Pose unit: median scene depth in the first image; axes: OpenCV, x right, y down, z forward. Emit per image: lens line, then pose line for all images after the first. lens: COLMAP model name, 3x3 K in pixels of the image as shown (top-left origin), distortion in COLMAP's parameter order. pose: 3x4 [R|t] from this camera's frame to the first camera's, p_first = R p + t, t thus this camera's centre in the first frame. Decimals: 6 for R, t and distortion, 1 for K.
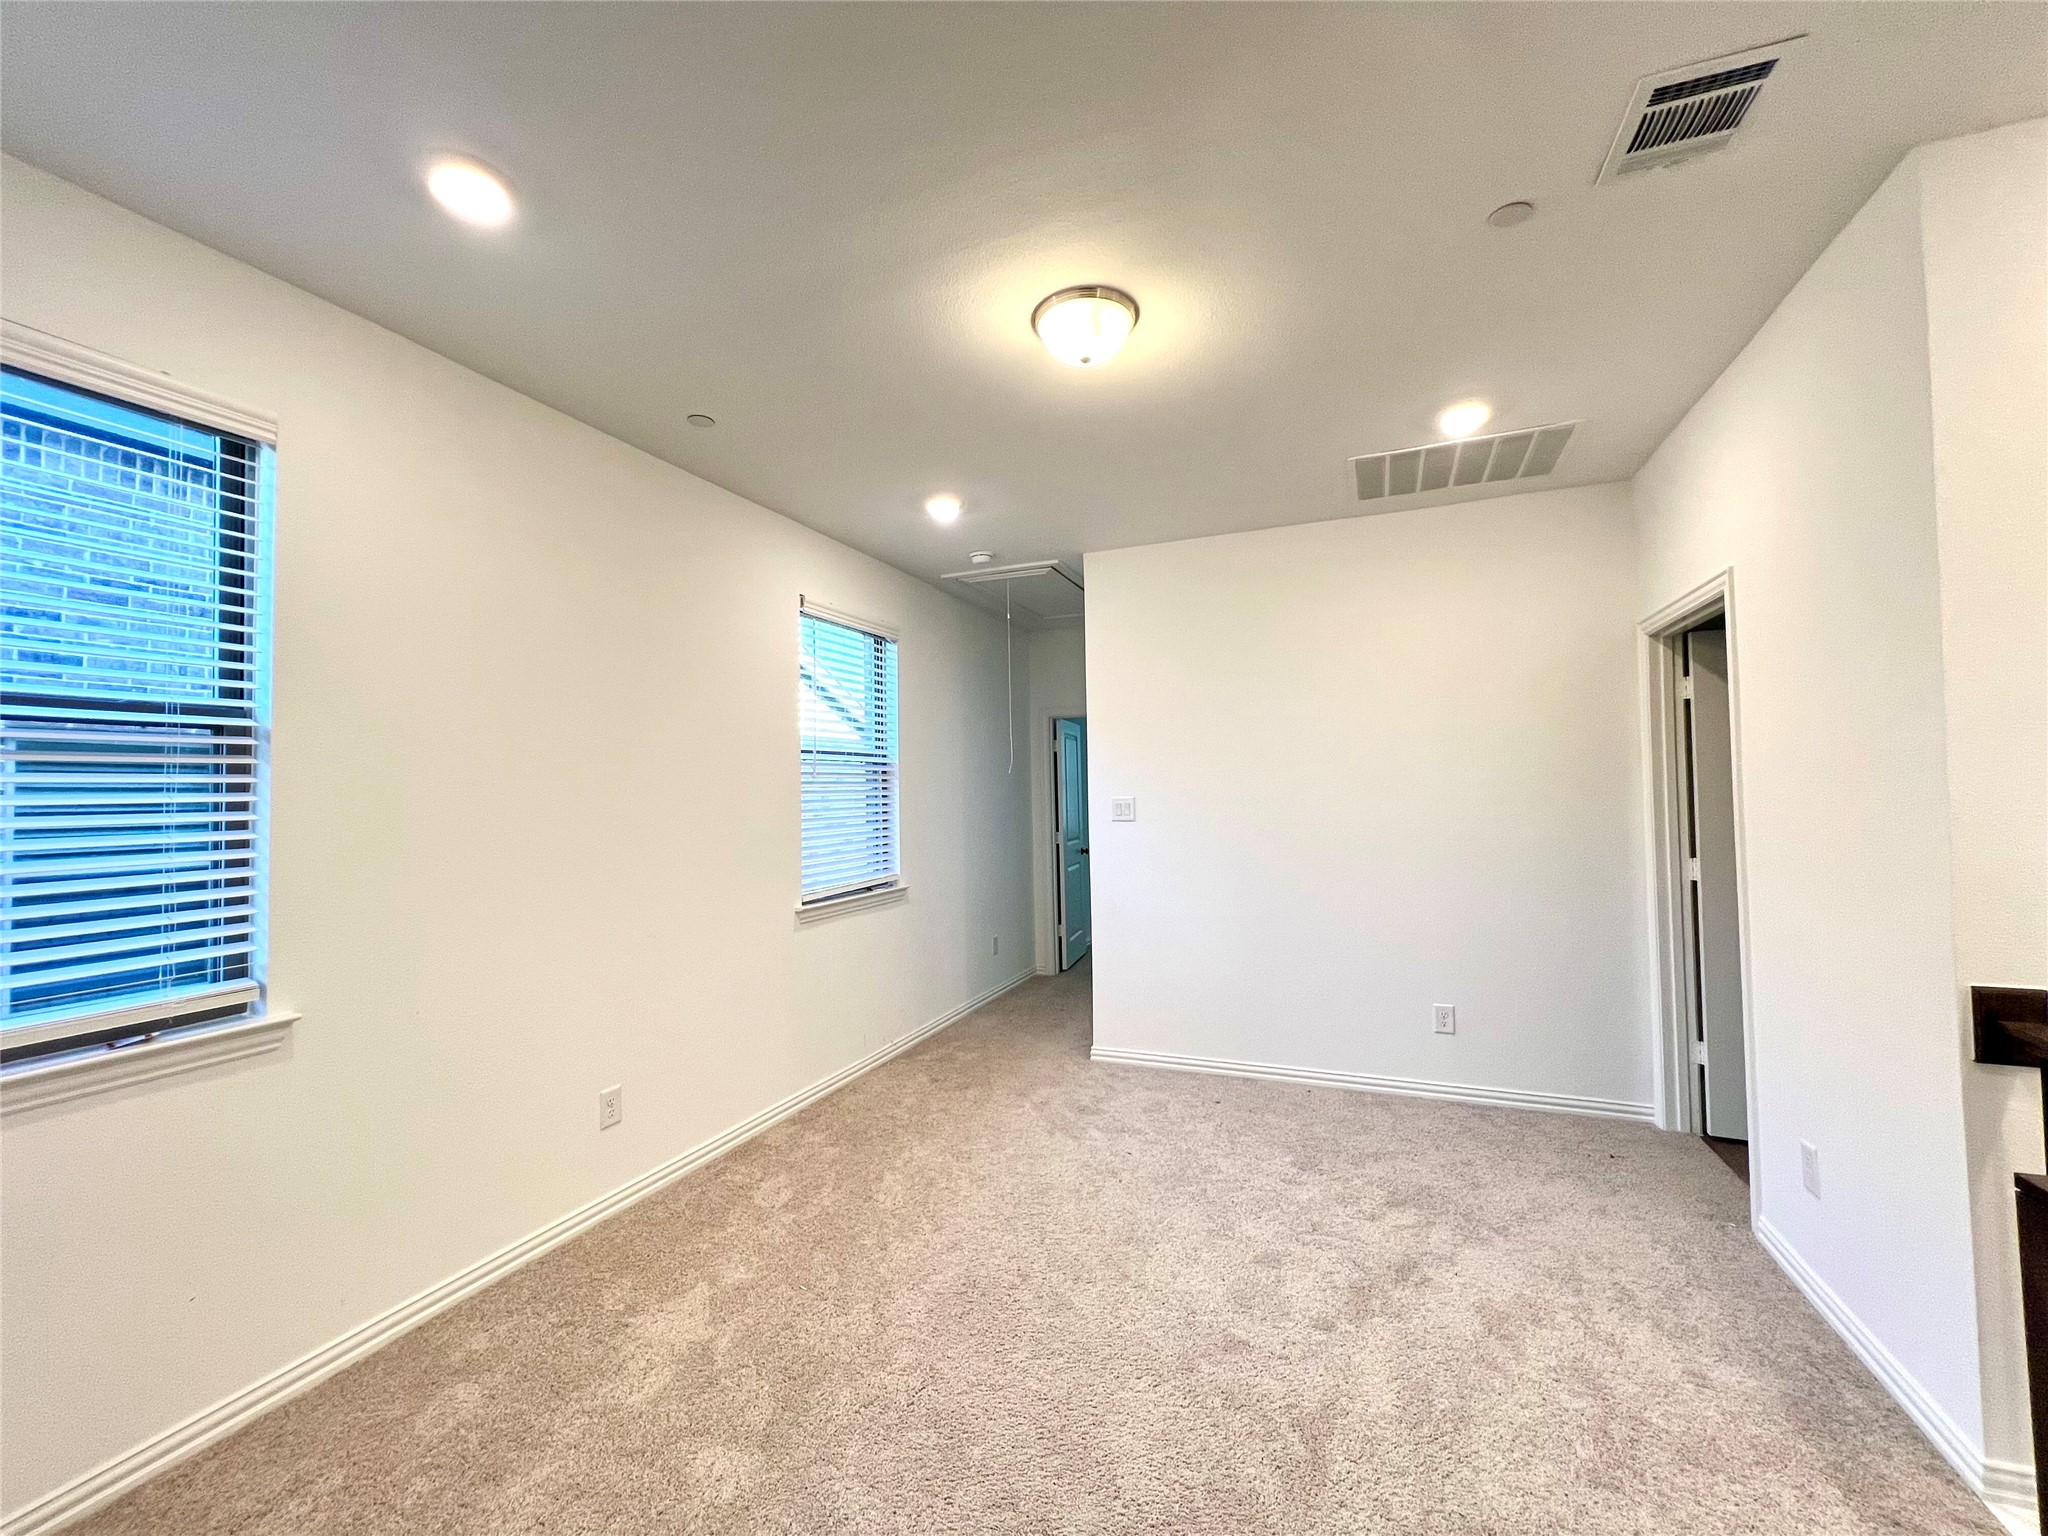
lens RADIAL K [[817.8, 0, 1033.6], [0, 817.8, 762.4], [0, 0, 1]] dist [-0.001052, -0.000299]
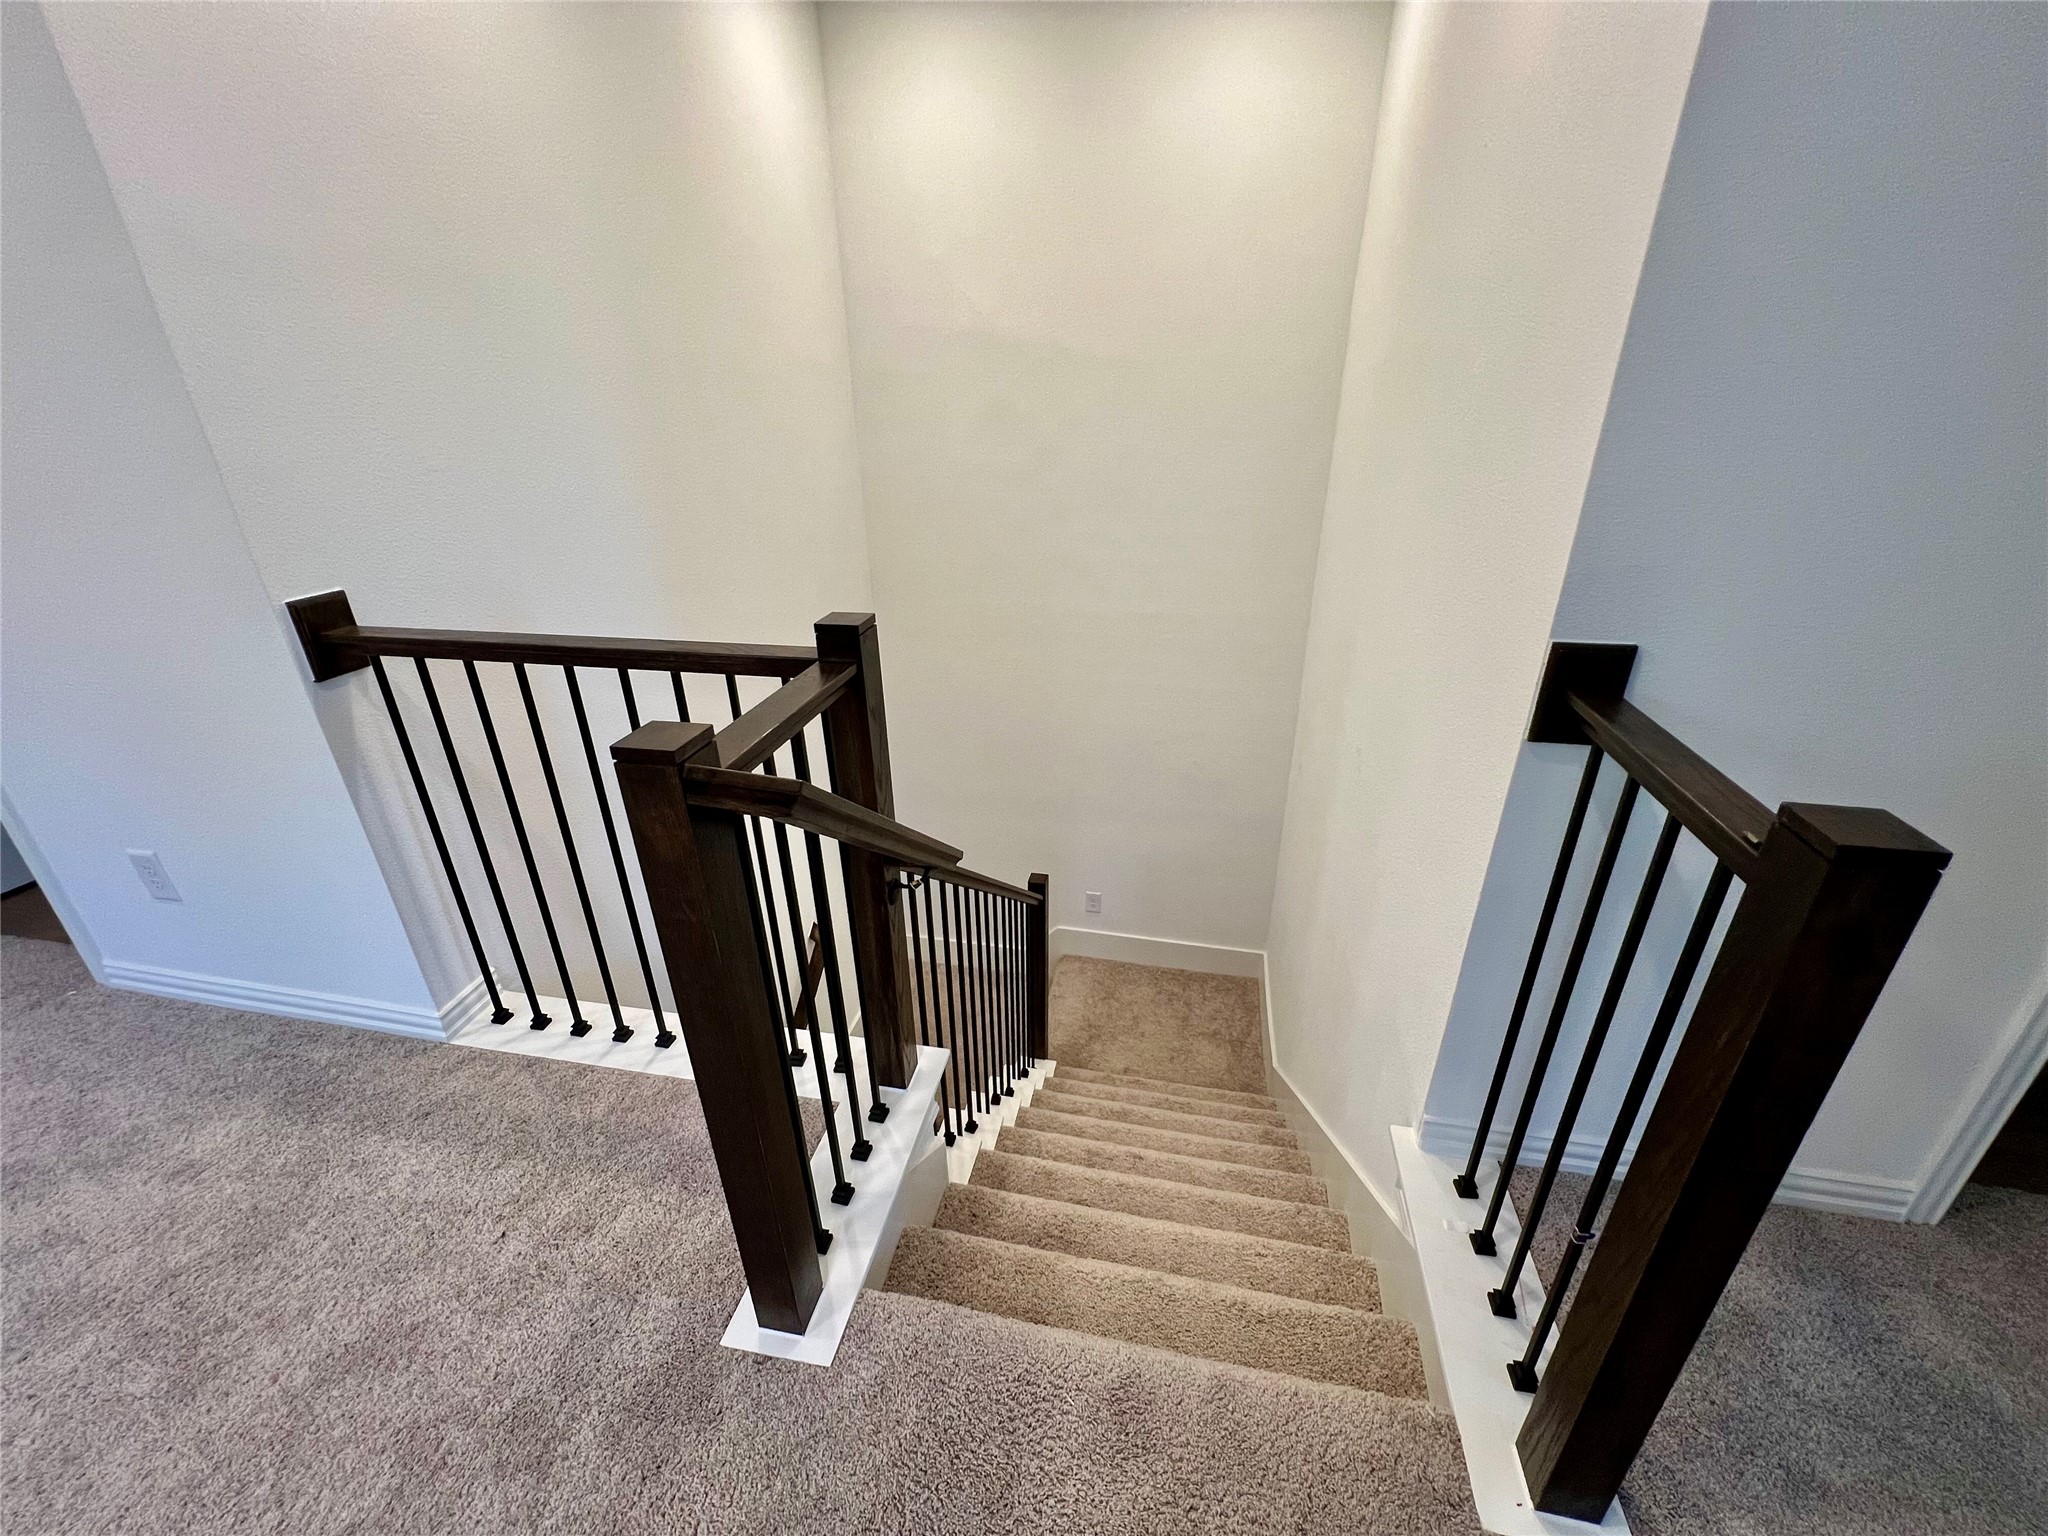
lens RADIAL K [[817.8, 0, 1030.1], [0, 817.8, 765.1], [0, 0, 1]] dist [-0.001052, -0.000299]
pose [[-0.179037, -0.388211, 0.904012, 0.102349], [-0.019558, 0.920082, 0.391238, 0.060888], [-0.983648, 0.052366, -0.172321, 0.320119]]
